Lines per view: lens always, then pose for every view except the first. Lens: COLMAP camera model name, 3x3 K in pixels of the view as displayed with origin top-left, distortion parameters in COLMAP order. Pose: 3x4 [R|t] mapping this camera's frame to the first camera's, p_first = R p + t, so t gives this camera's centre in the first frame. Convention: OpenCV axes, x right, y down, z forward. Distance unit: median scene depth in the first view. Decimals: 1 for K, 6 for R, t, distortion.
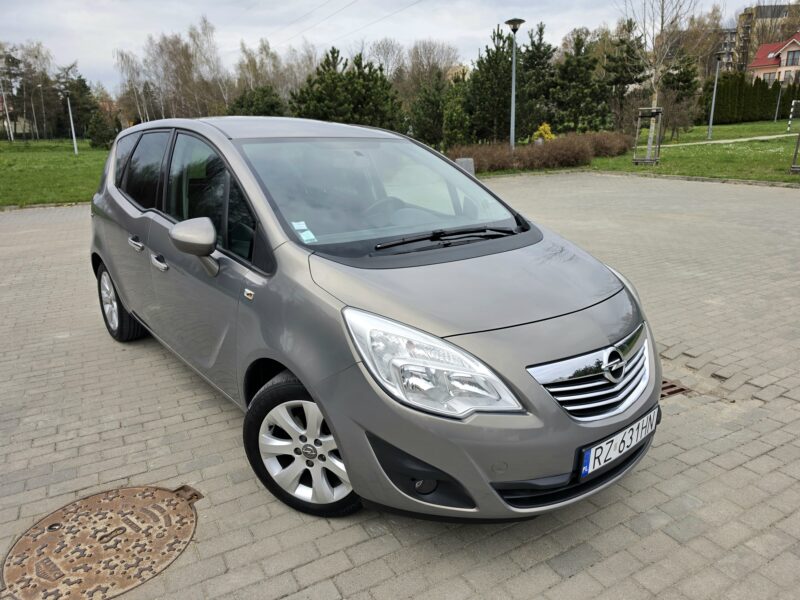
lens RADIAL K [[554.2, 0, 384.9], [0, 554.2, 302.3], [0, 0, 1]] dist [0.033045, -0.032080]
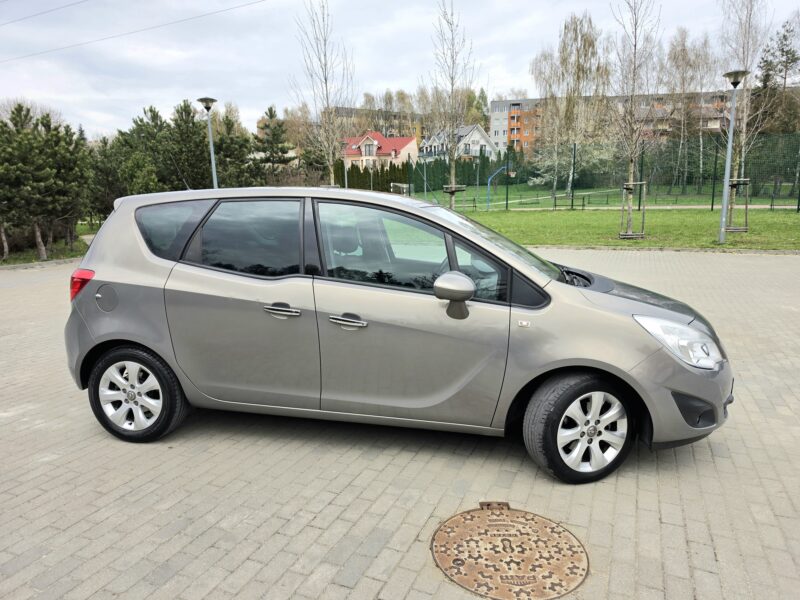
lens RADIAL K [[554.2, 0, 401.8], [0, 554.2, 303.7], [0, 0, 1]] dist [0.033045, -0.032080]
pose [[0.784911, -0.099145, 0.611625, -1.199560], [0.170976, 0.983447, -0.059999, -0.031743], [-0.595552, 0.151667, 0.788870, 0.148098]]
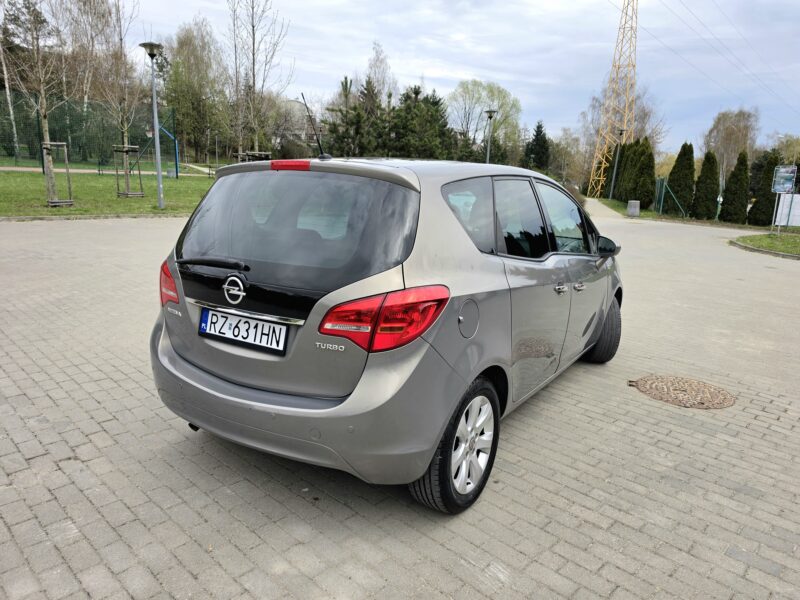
lens RADIAL K [[554.2, 0, 399.4], [0, 554.2, 312.1], [0, 0, 1]] dist [0.033045, -0.032080]
pose [[-0.305865, -0.219102, 0.926521, -1.789487], [0.239693, 0.924093, 0.297656, -0.603688], [-0.921409, 0.313123, -0.230131, 2.092586]]
